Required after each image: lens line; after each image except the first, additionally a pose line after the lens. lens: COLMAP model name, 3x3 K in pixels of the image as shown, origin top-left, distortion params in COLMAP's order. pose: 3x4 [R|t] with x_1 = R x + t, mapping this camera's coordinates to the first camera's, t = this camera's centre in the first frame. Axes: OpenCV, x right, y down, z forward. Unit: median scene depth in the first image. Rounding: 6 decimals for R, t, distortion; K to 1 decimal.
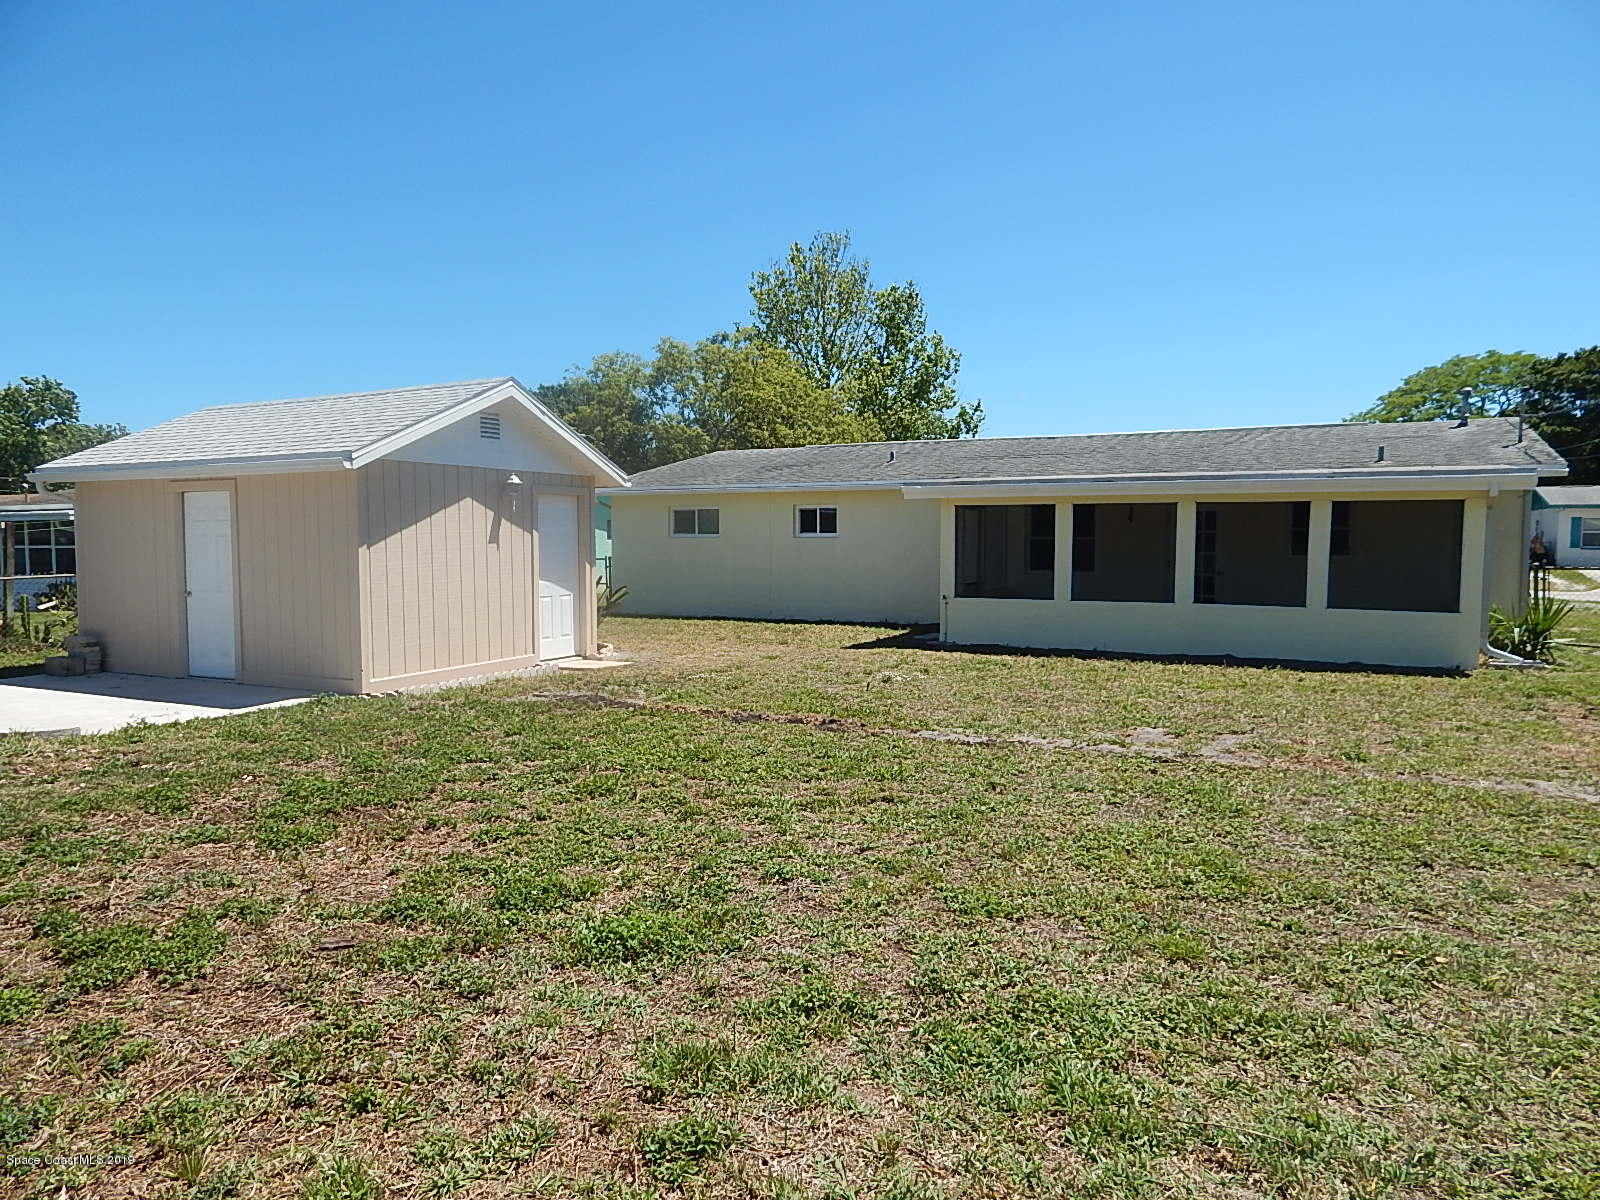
lens RADIAL K [[1053.8, 0, 796.0], [0, 1053.8, 591.1], [0, 0, 1]] dist [0.003096, -0.007890]
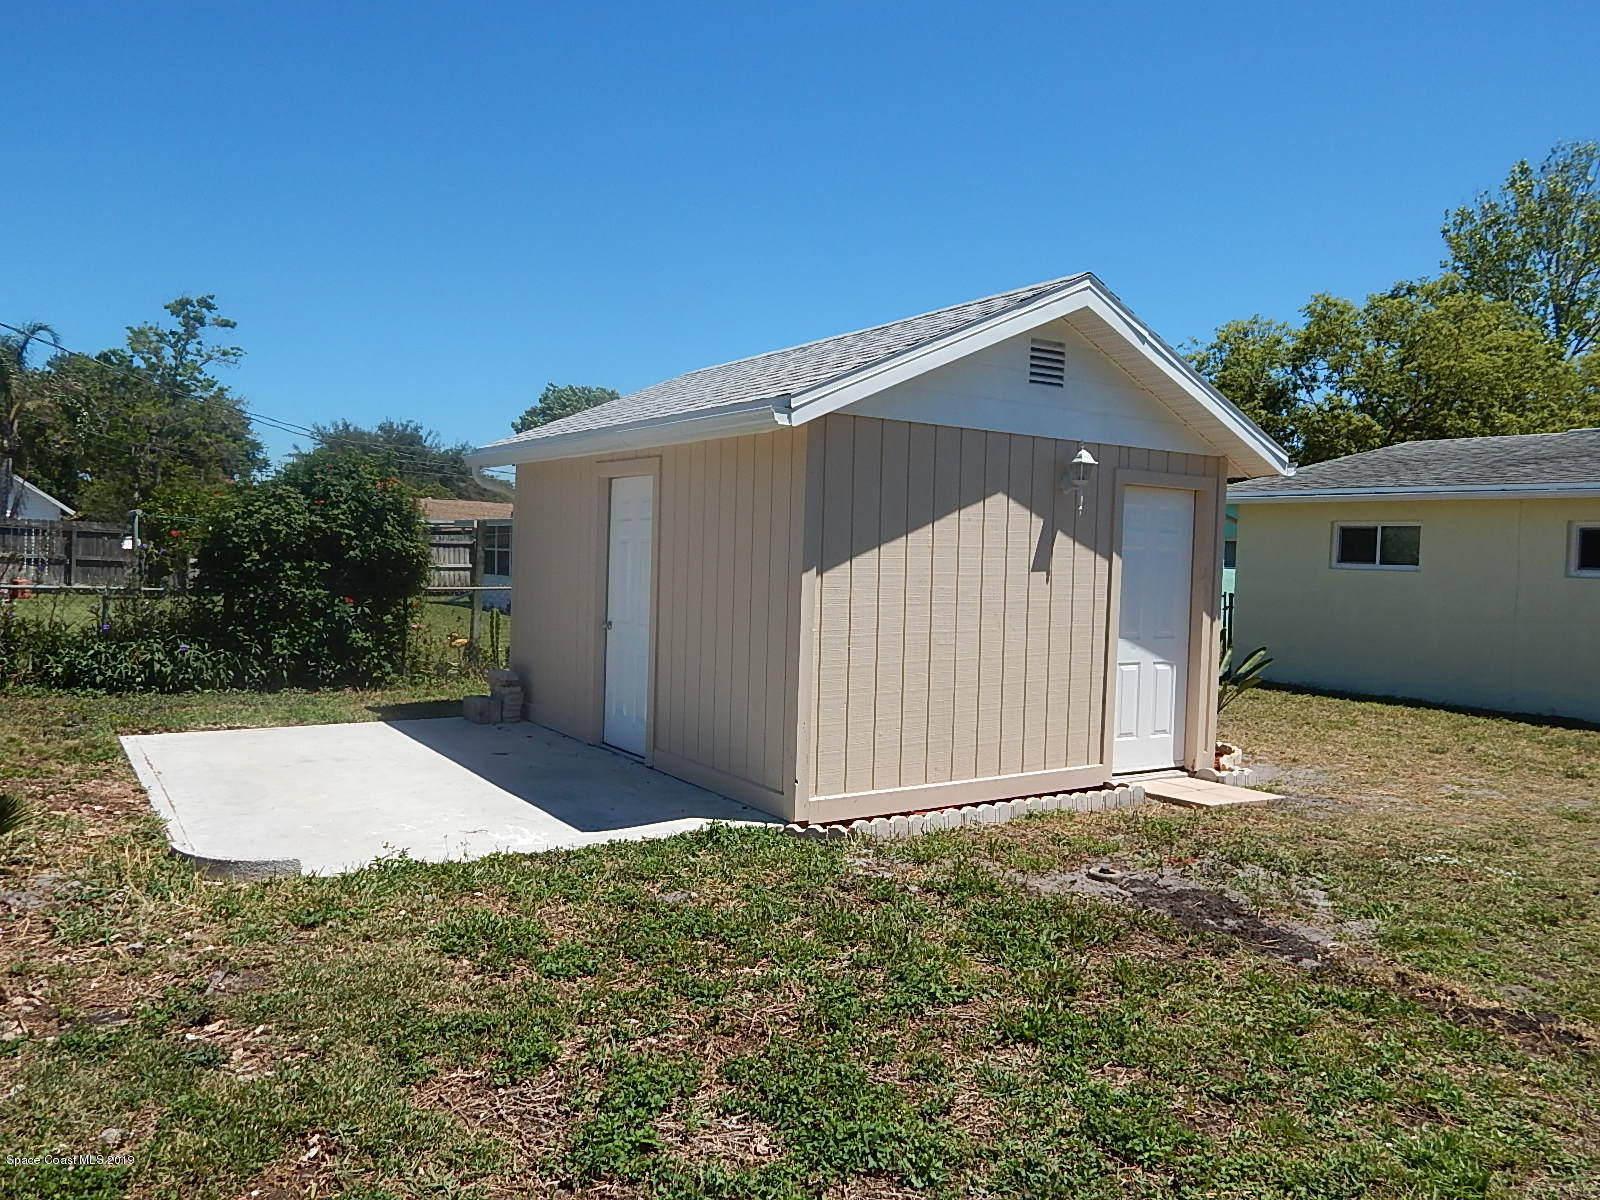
lens RADIAL K [[1152.1, 0, 797.9], [0, 1152.1, 599.9], [0, 0, 1]] dist [-0.010568, 0.007727]
pose [[0.866279, 0.049723, -0.497079, -0.072962], [-0.058633, 0.998277, -0.002324, -0.015301], [0.496107, 0.031158, 0.867702, 0.318673]]
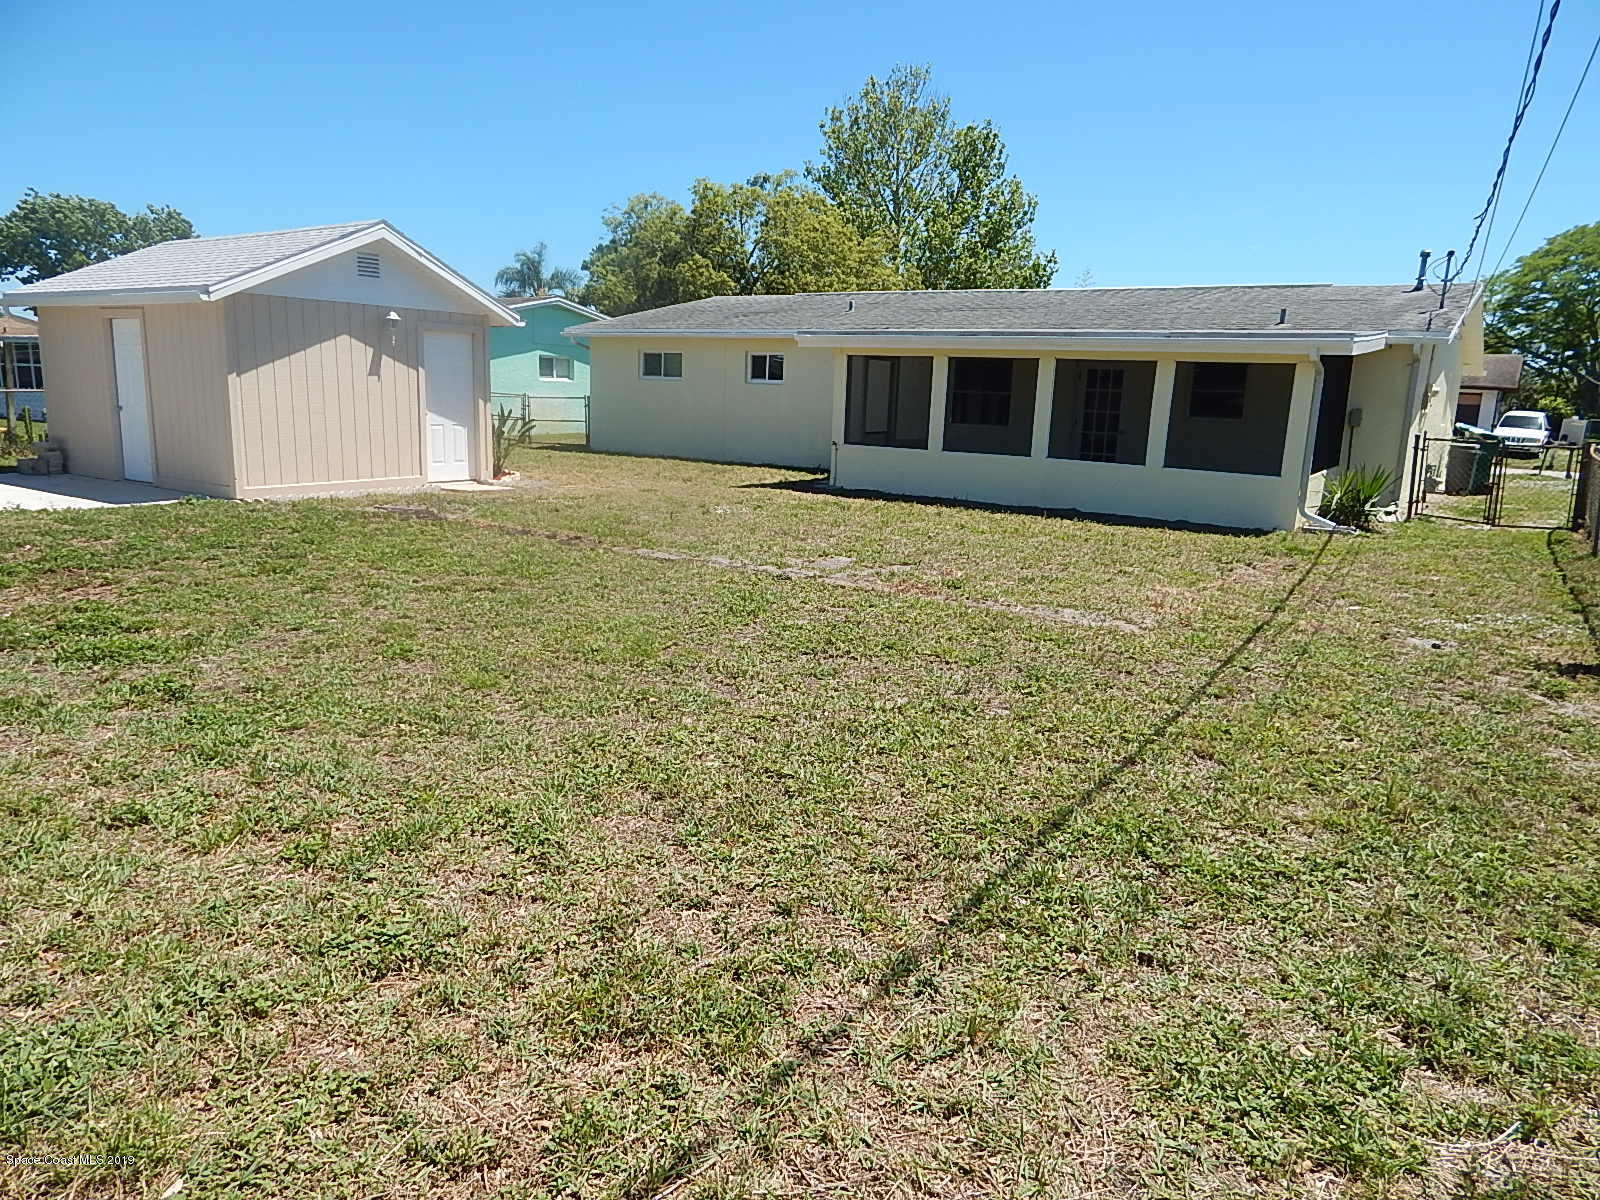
lens RADIAL K [[1053.8, 0, 808.4], [0, 1053.8, 596.6], [0, 0, 1]] dist [0.003096, -0.007890]
pose [[0.992613, 0.057928, -0.106602, 0.248474], [-0.042080, 0.988489, 0.145326, 0.005416], [0.113793, -0.139766, 0.983624, -0.068846]]
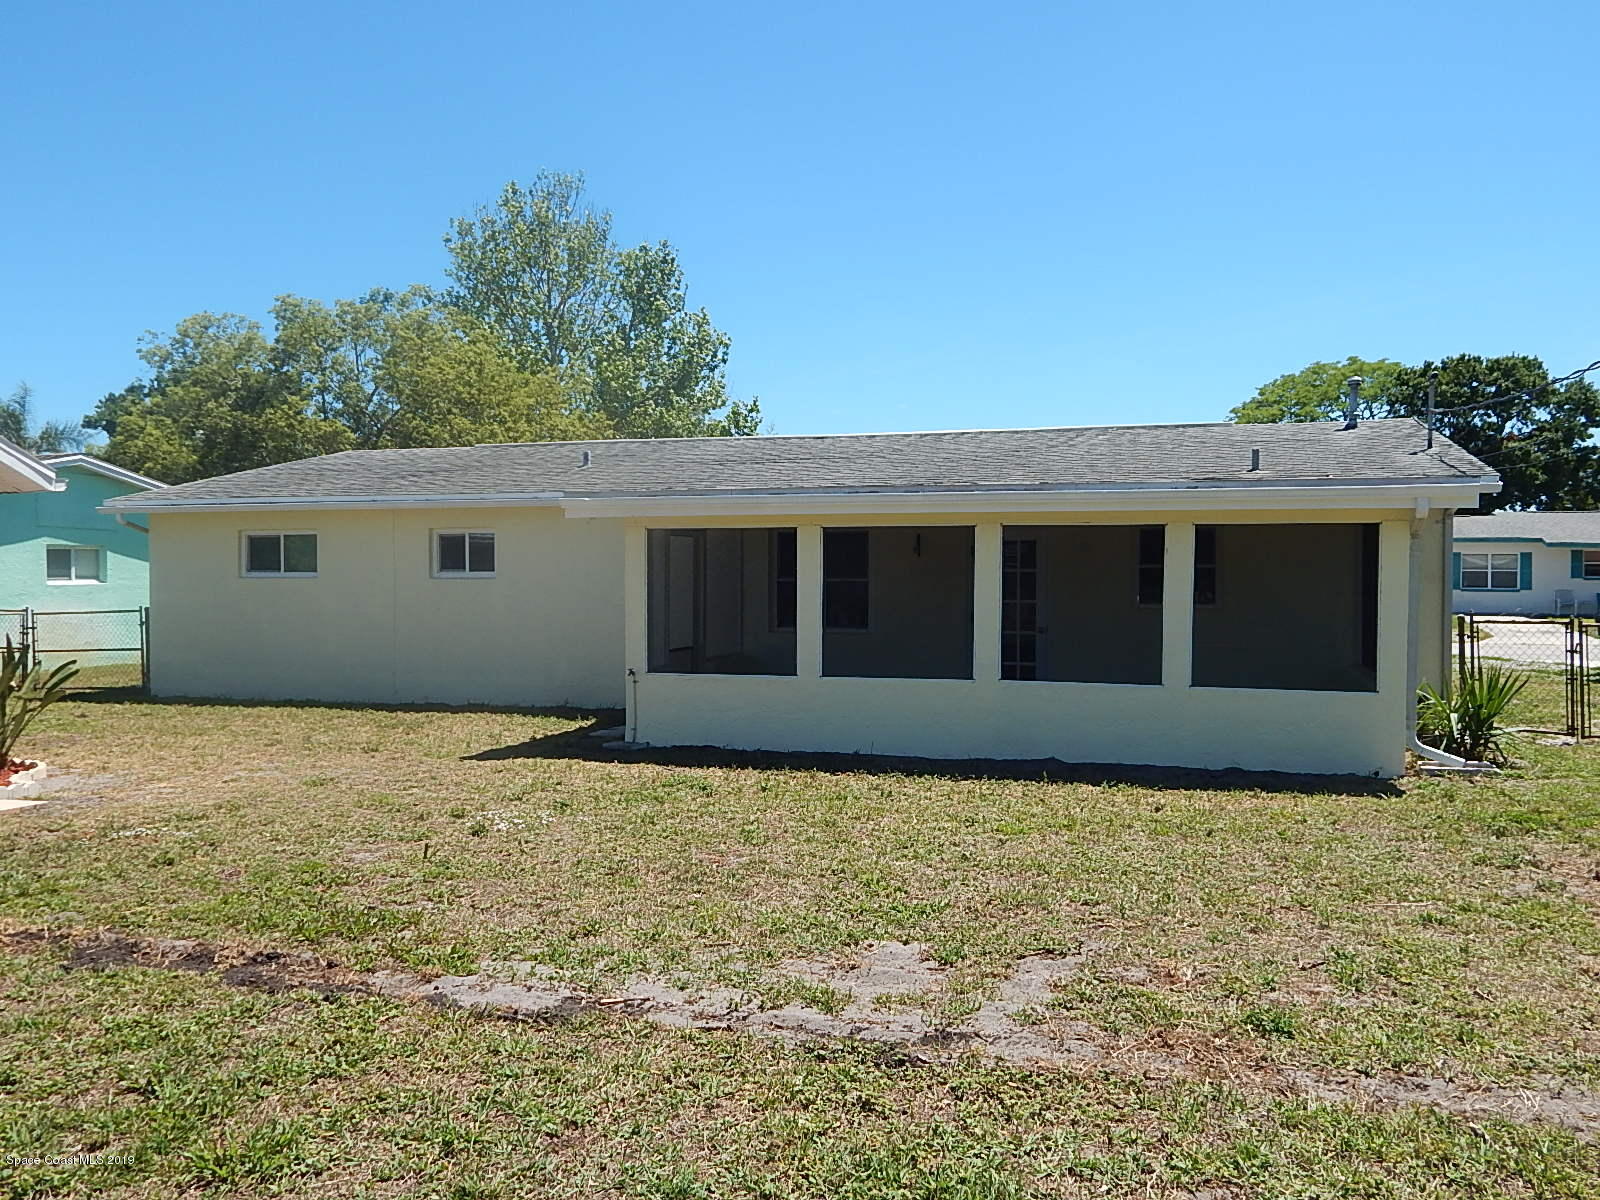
lens RADIAL K [[1307.7, 0, 796.2], [0, 1307.7, 595.7], [0, 0, 1]] dist [-0.005283, -0.001539]
pose [[0.983166, -0.002790, 0.182692, 0.098986], [0.009267, 0.999358, -0.034607, -0.012889], [-0.182478, 0.035717, 0.982561, 0.213659]]
